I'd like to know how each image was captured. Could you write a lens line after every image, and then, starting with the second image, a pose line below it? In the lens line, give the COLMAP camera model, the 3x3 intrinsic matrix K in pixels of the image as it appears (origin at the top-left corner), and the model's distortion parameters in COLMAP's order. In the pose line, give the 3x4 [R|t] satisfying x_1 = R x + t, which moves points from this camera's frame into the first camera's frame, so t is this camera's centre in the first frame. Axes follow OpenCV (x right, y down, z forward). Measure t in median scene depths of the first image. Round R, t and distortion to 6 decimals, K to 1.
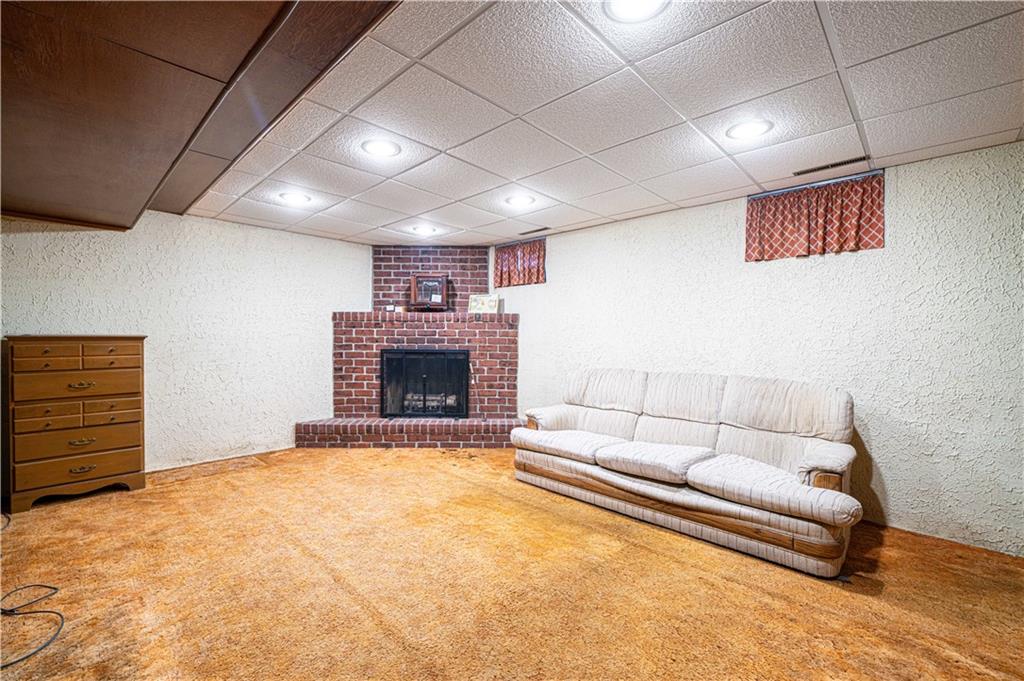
lens RADIAL K [[441.8, 0, 505.1], [0, 441.8, 337.9], [0, 0, 1]] dist [-0.003858, -0.000407]
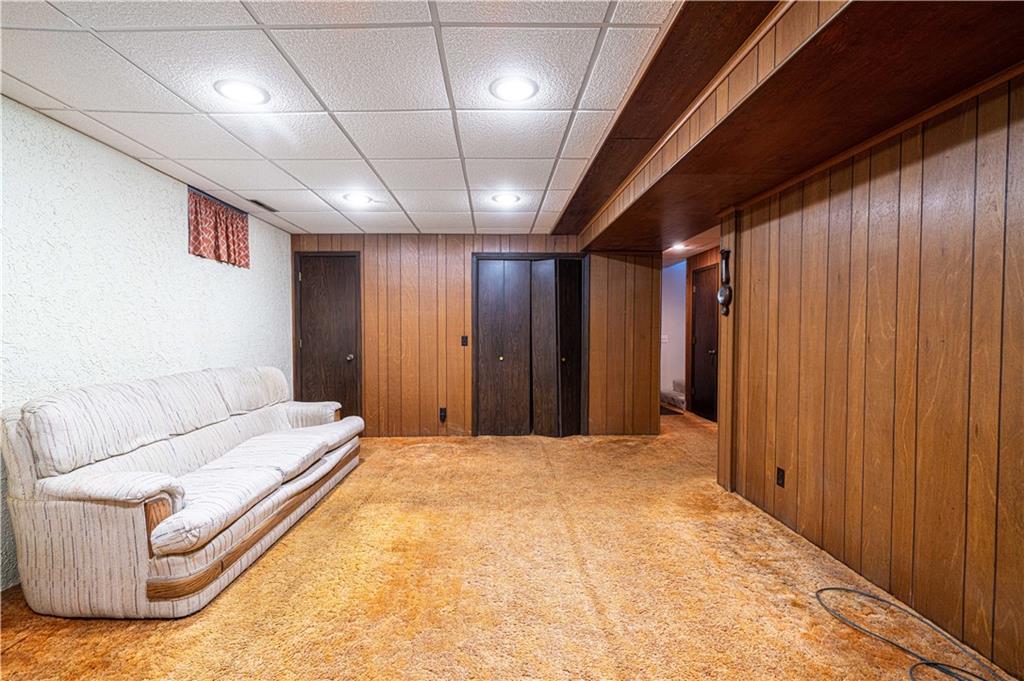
lens RADIAL K [[441.8, 0, 503.4], [0, 441.8, 341.0], [0, 0, 1]] dist [-0.003858, -0.000407]
pose [[-0.716715, -0.024927, 0.696921, -0.705079], [-0.001568, 0.999416, 0.034134, -0.016530], [-0.697365, 0.023372, -0.716335, 1.363660]]
